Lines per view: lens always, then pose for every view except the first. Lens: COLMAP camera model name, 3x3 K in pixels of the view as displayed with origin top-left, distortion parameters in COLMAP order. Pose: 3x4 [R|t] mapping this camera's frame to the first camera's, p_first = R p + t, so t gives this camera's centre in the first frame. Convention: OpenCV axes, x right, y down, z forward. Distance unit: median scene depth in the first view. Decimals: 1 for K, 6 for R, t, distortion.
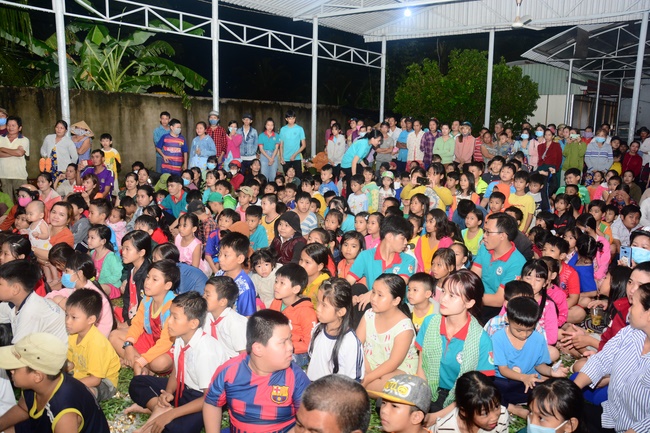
lens RADIAL K [[501.1, 0, 325.0], [0, 501.1, 216.5], [0, 0, 1]] dist [-0.063995, 0.016264]
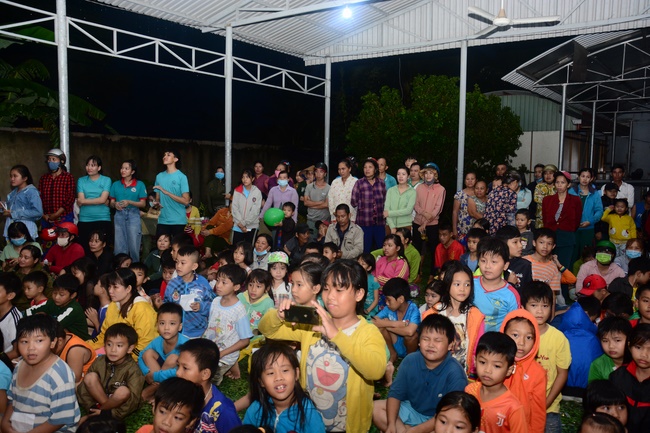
lens RADIAL K [[501.1, 0, 325.0], [0, 501.1, 216.5], [0, 0, 1]] dist [-0.063995, 0.016264]
pose [[0.998937, -0.008028, 0.045392, 0.078679], [0.011915, 0.996222, -0.086021, -0.044130], [-0.044530, 0.086470, 0.995259, 0.242442]]
